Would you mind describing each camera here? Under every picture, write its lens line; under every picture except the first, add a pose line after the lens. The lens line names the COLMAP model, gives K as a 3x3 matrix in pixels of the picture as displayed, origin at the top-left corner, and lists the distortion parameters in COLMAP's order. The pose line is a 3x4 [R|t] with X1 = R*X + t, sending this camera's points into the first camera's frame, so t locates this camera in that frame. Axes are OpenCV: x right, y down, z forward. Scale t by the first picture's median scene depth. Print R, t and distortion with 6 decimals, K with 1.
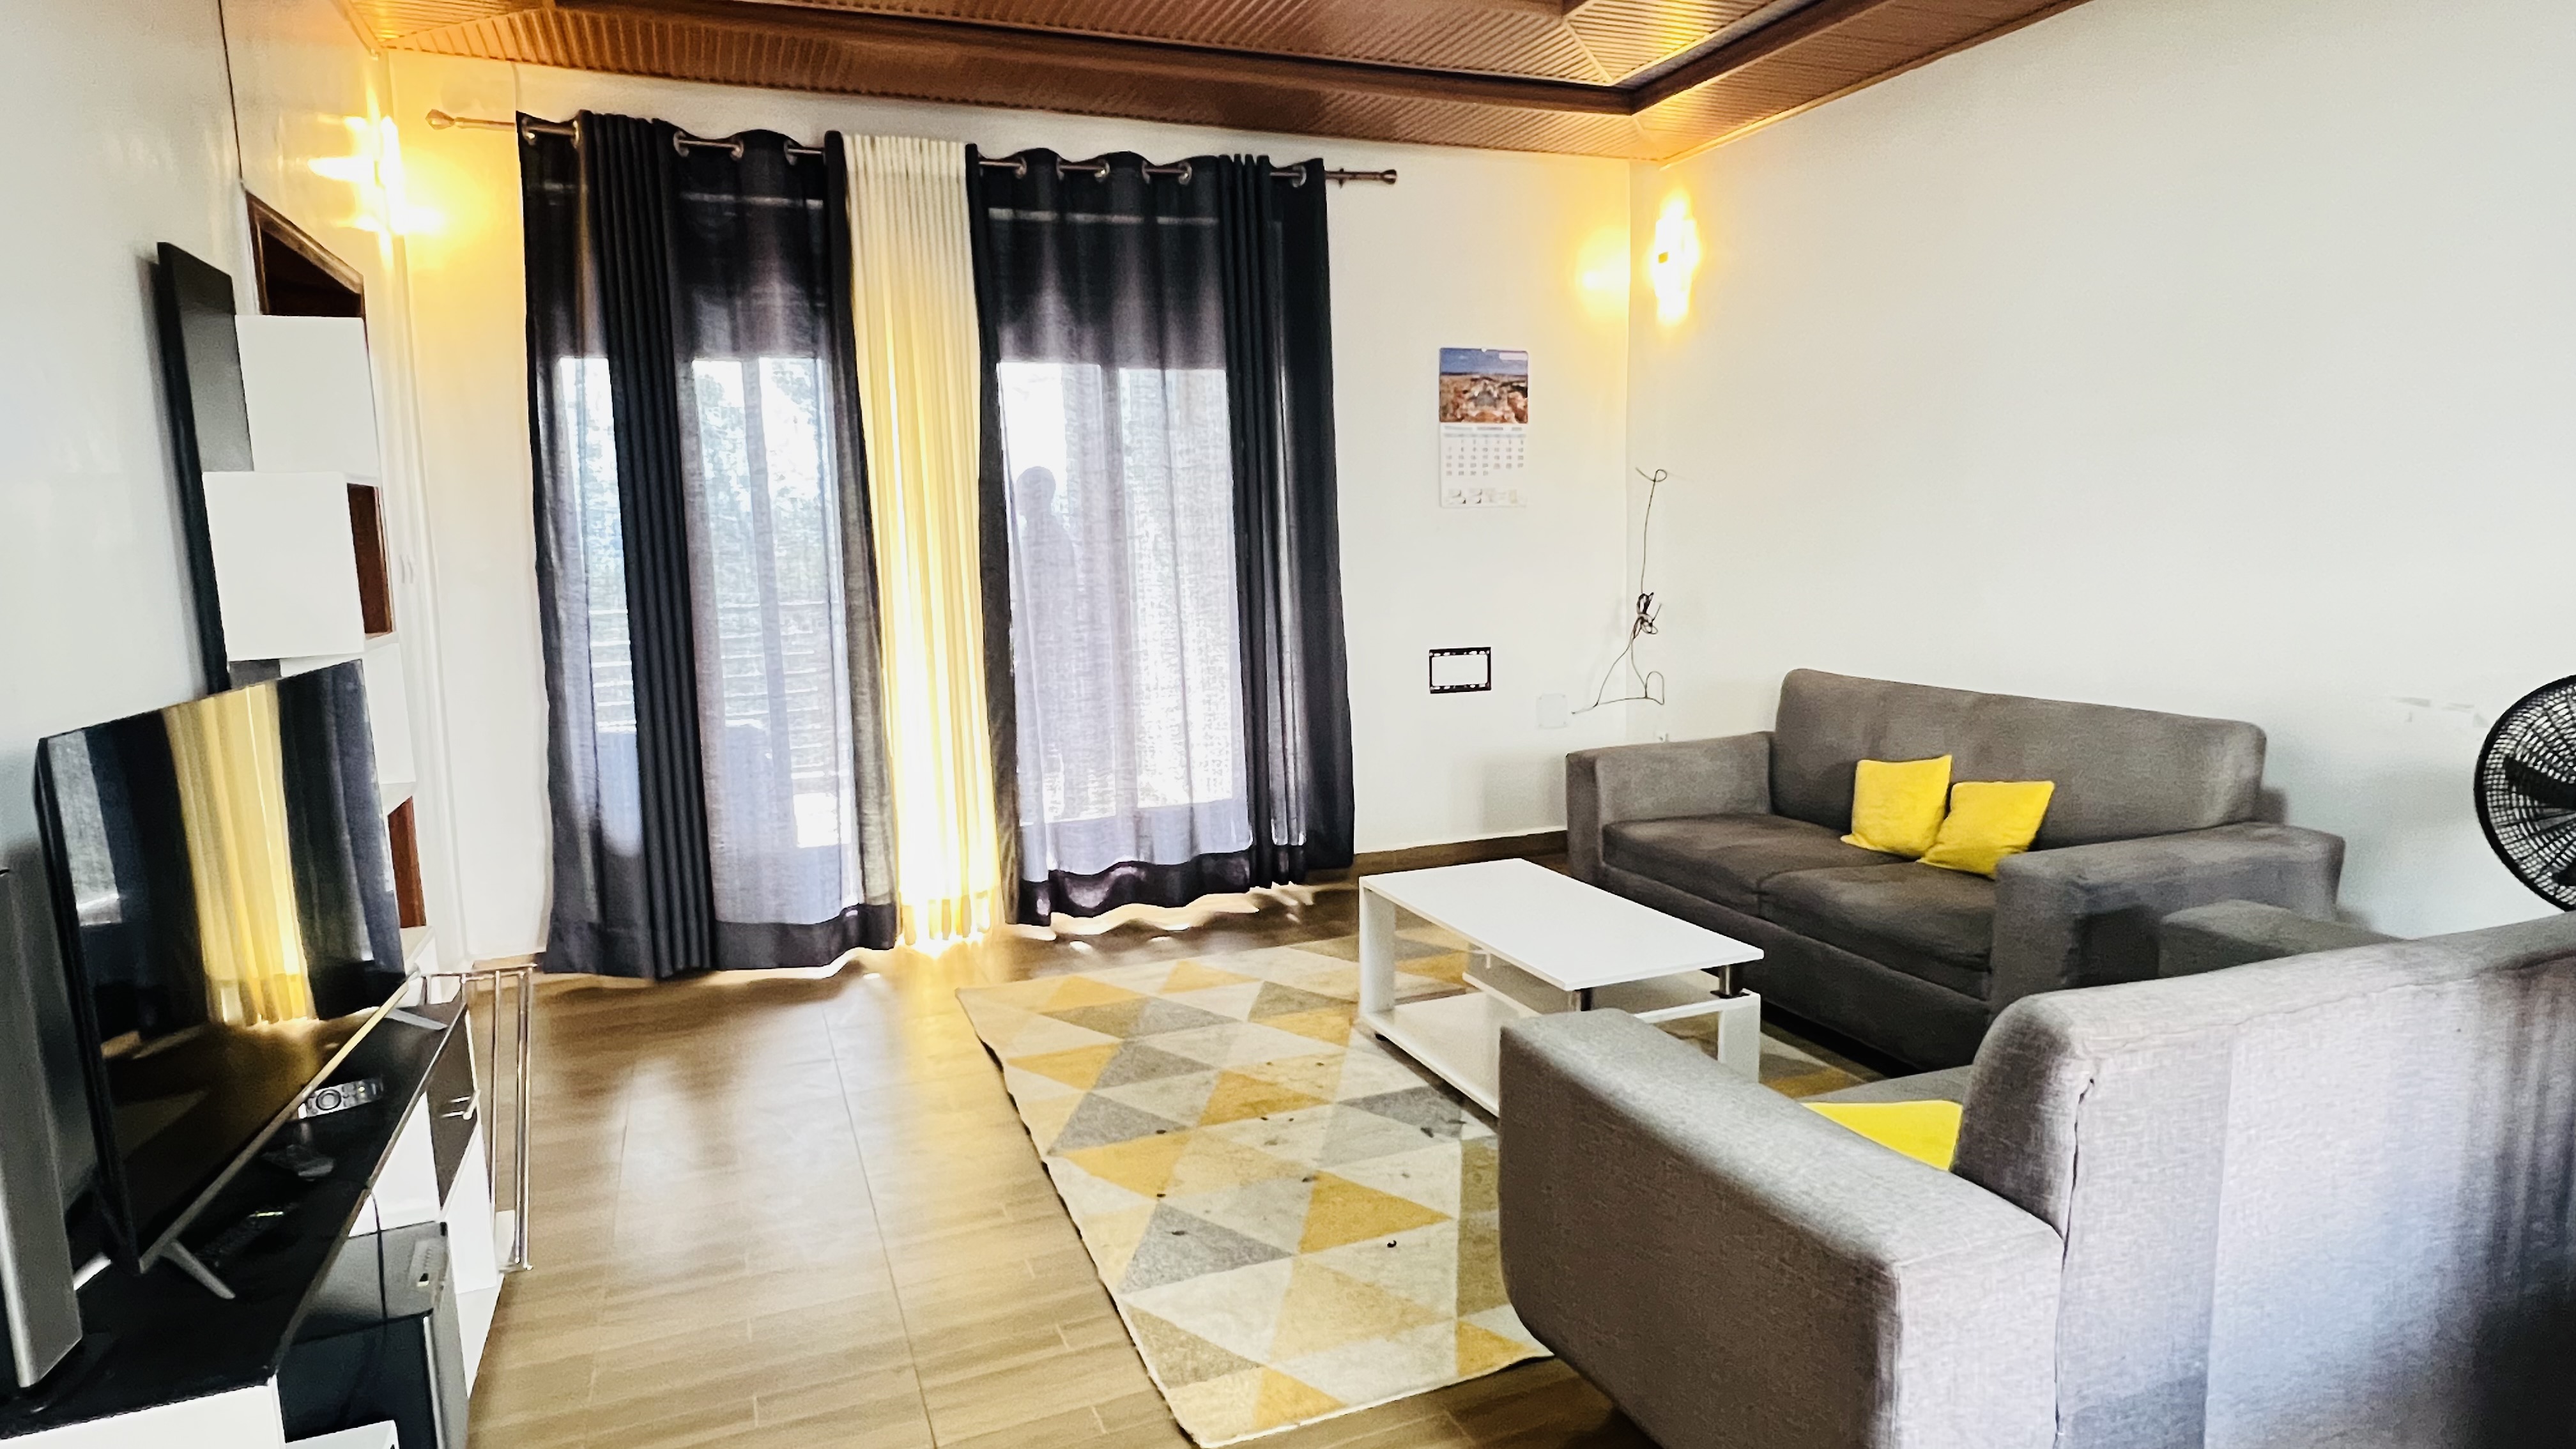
lens RADIAL K [[1392.9, 0, 1275.0], [0, 1392.9, 732.0], [0, 0, 1]] dist [-0.034036, -0.001548]
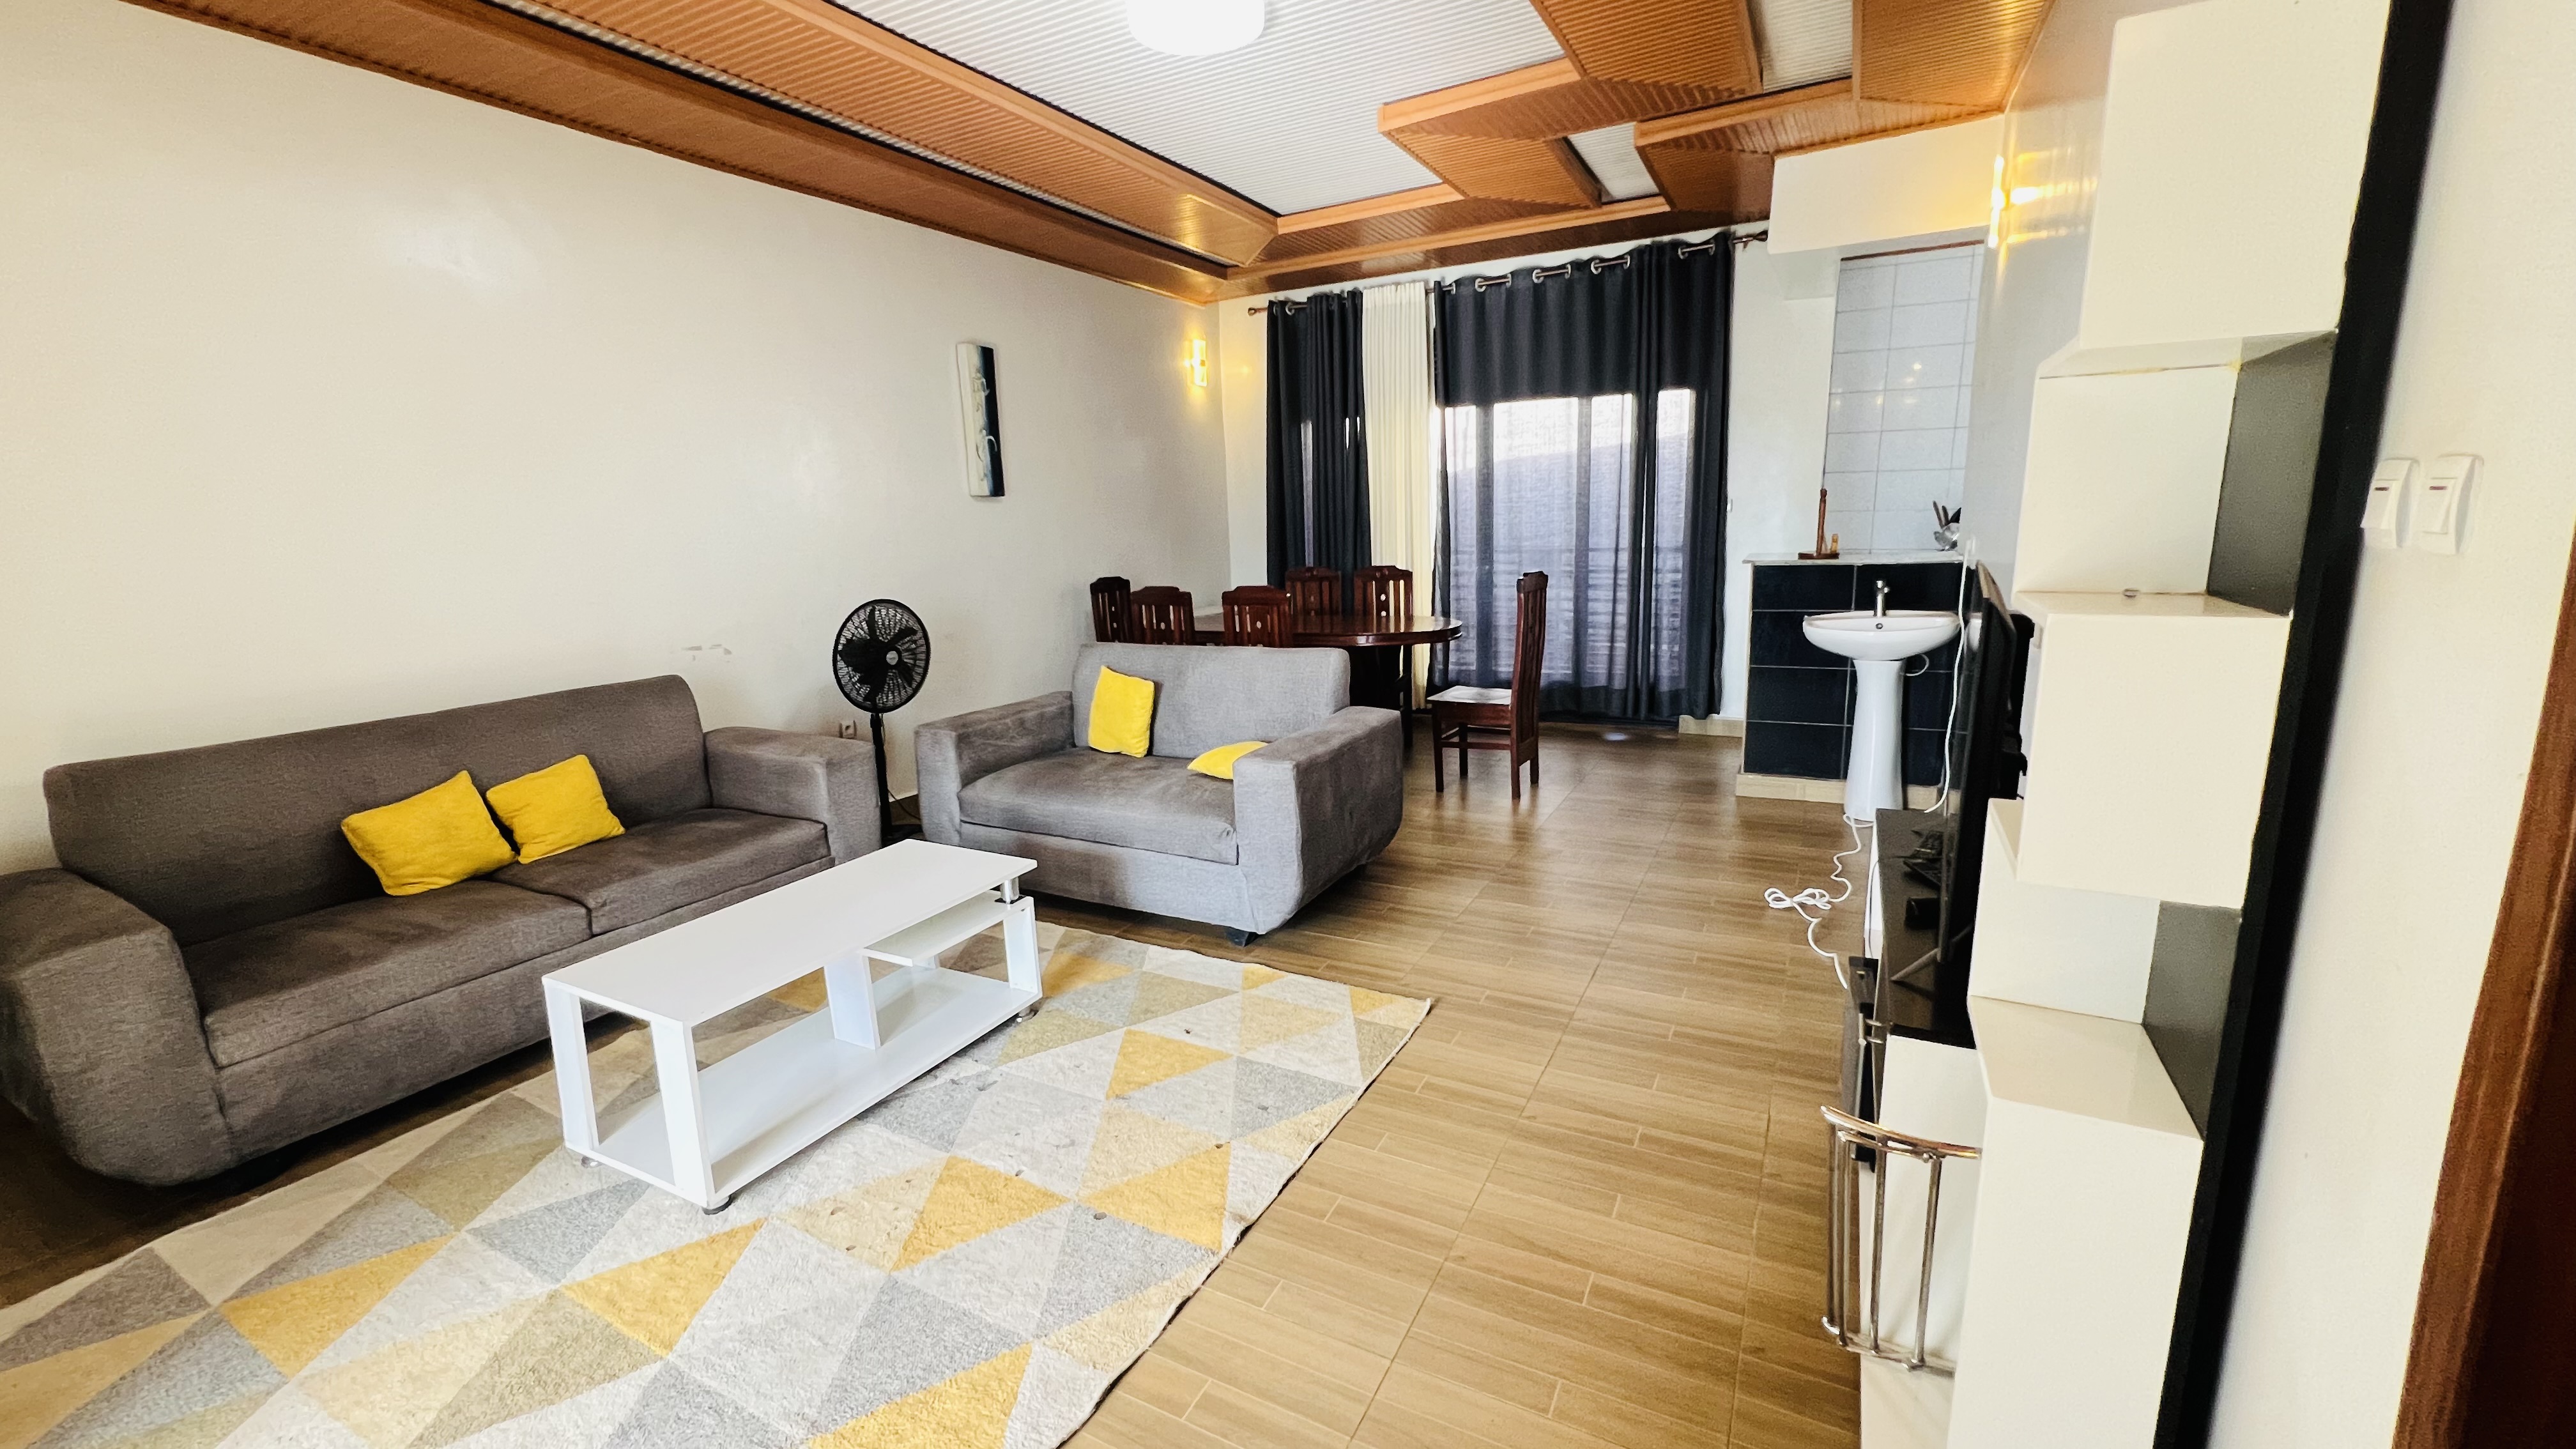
lens RADIAL K [[1027.6, 0, 1280.4], [0, 1027.6, 725.5], [0, 0, 1]] dist [0.002629, -0.000223]
pose [[-0.636607, -0.098461, 0.764877, -0.388683], [0.175471, 0.947308, 0.267989, -0.092312], [-0.750960, 0.304818, -0.585786, 0.772517]]
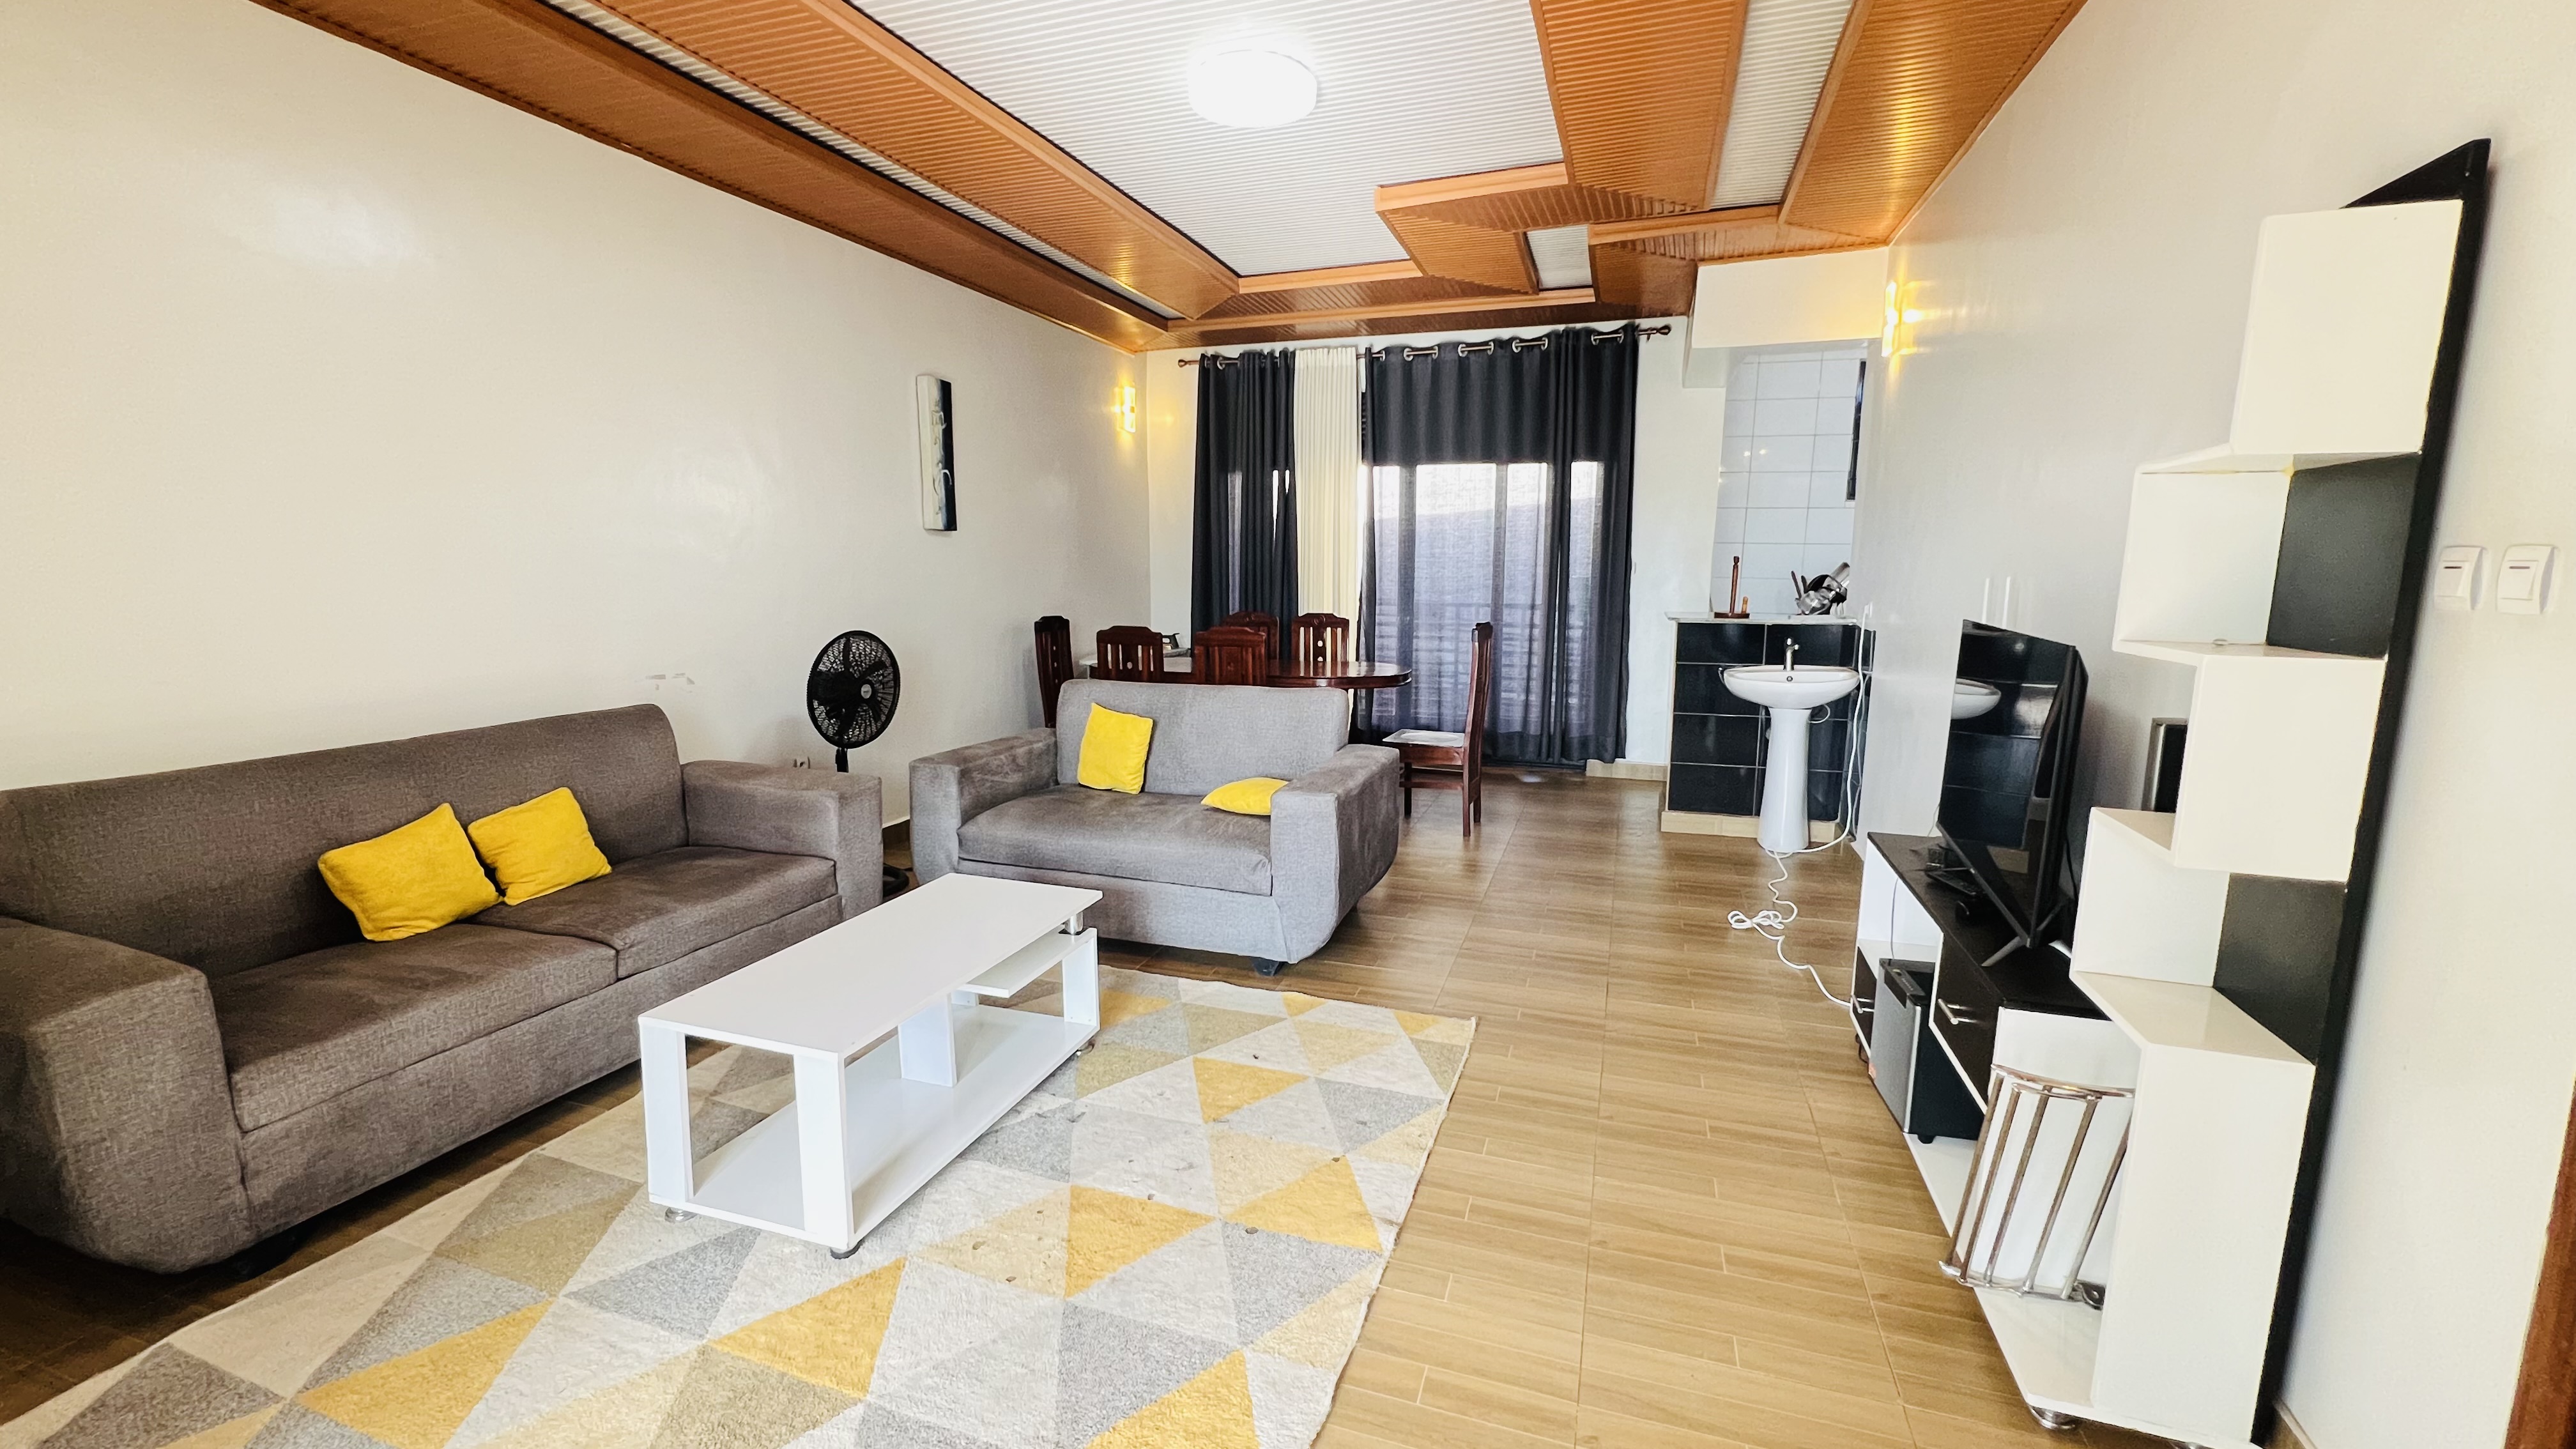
lens RADIAL K [[1027.1, 0, 1298.3], [0, 1027.1, 726.4], [0, 0, 1]] dist [0.000709, 0.000521]
pose [[-0.755632, -0.070869, 0.651151, -0.321760], [0.124219, 0.960583, 0.248697, -0.108956], [-0.643110, 0.268808, -0.717044, 0.878060]]
